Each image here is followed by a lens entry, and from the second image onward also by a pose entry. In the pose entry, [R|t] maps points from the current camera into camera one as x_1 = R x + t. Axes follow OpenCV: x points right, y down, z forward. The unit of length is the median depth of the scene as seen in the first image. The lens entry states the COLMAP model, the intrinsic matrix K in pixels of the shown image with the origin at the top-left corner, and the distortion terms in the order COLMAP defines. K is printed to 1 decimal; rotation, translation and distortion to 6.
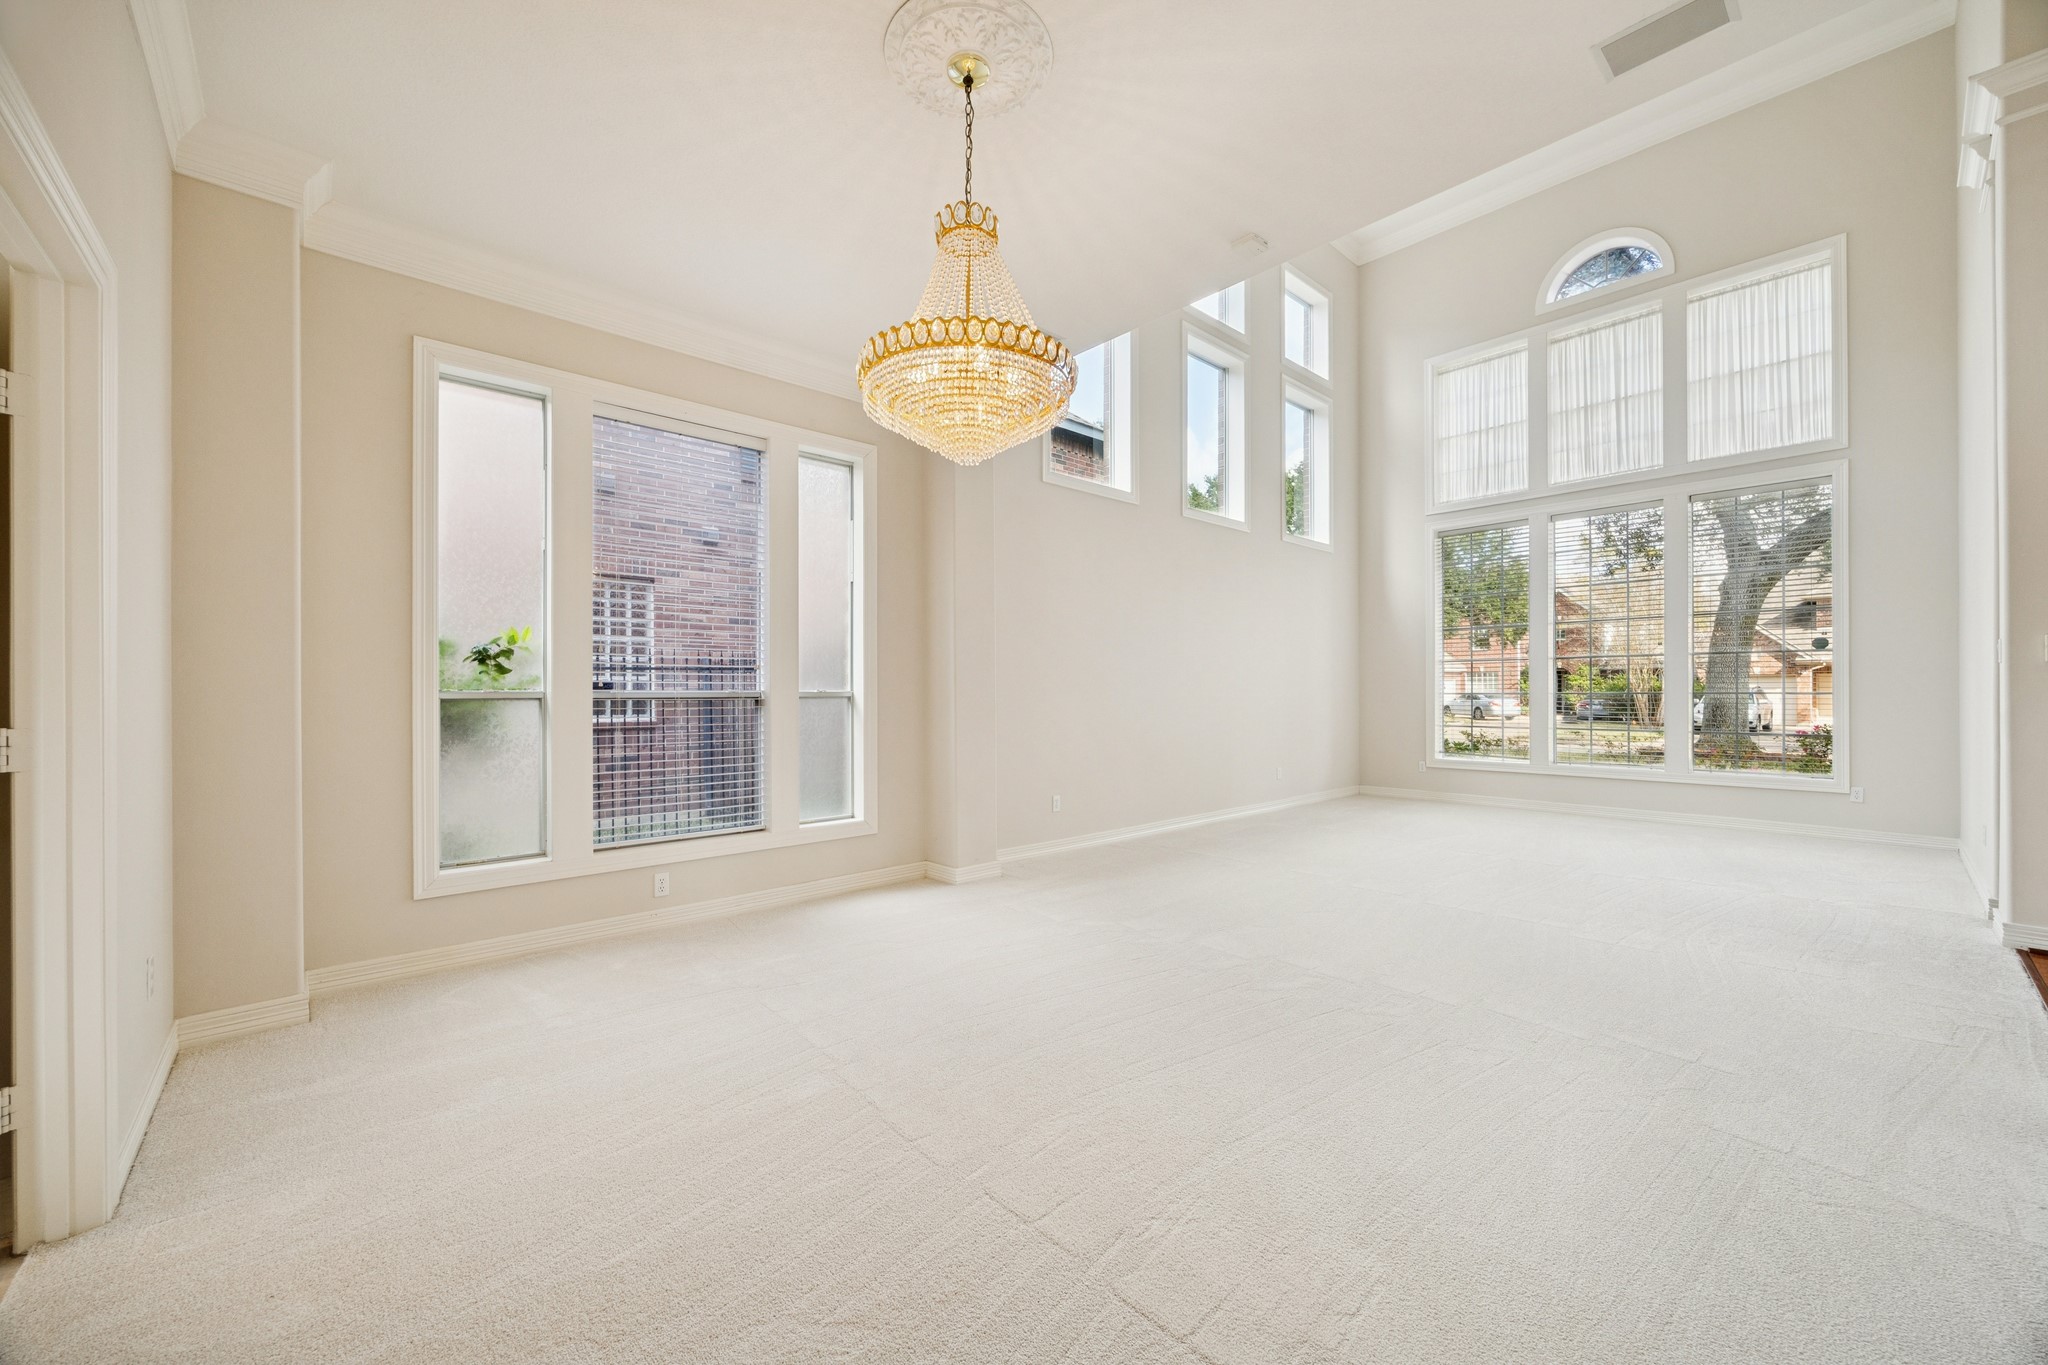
lens RADIAL K [[789.2, 0, 1022.7], [0, 789.2, 688.2], [0, 0, 1]] dist [-0.000707, -0.000368]
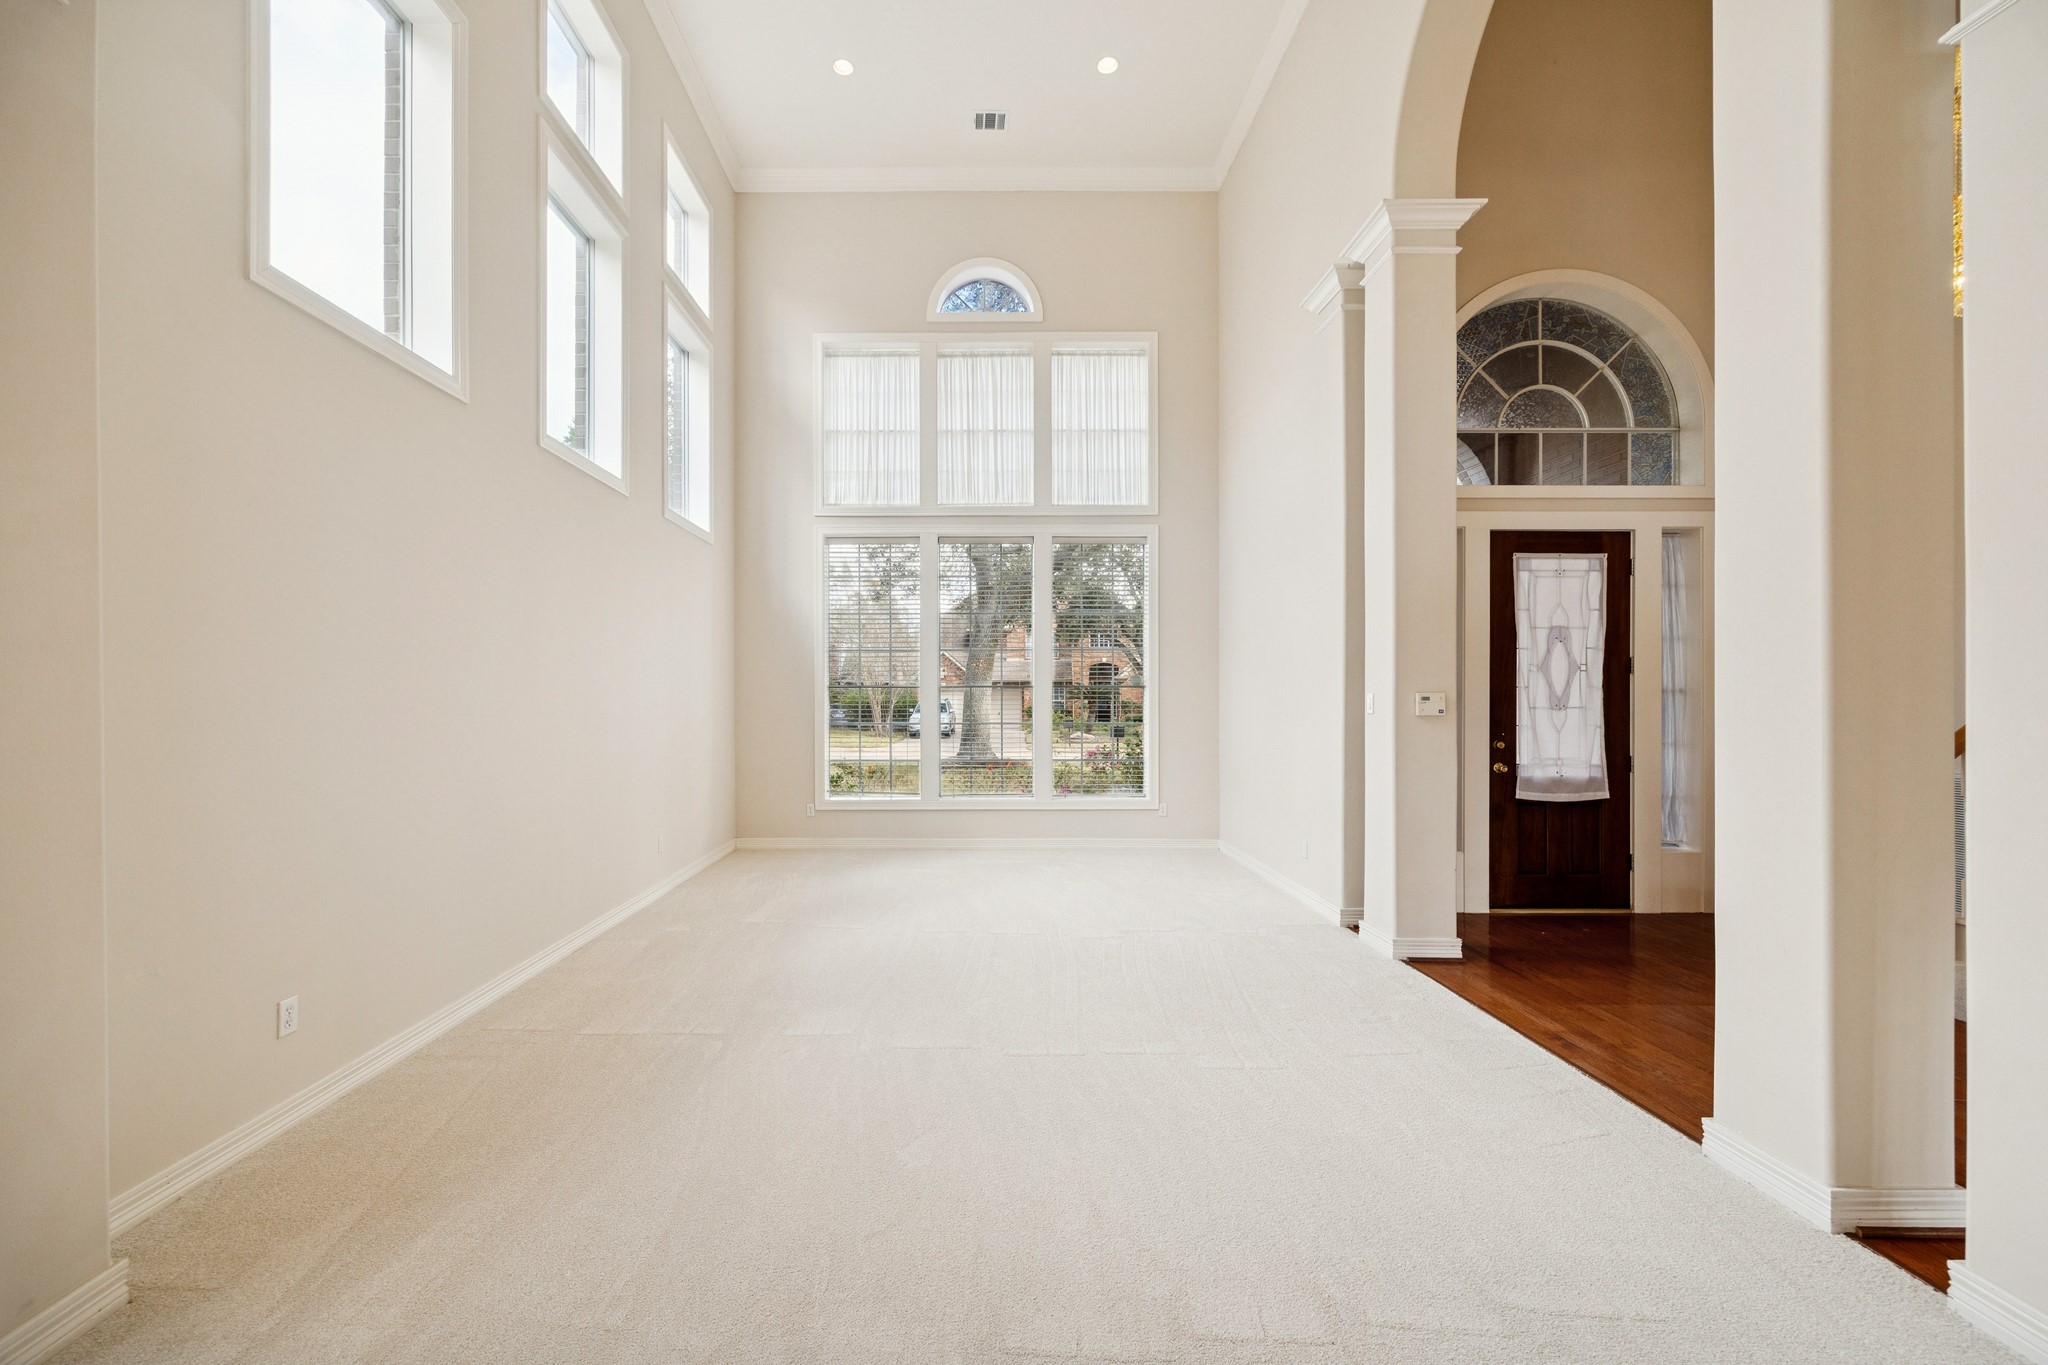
lens RADIAL K [[842.9, 0, 1017.5], [0, 842.9, 697.7], [0, 0, 1]] dist [0.021161, 0.000065]
pose [[0.662765, 0.002632, 0.748823, -0.030918], [-0.003535, 0.999994, -0.000385, -0.026190], [-0.748819, -0.002392, 0.662770, 0.259769]]
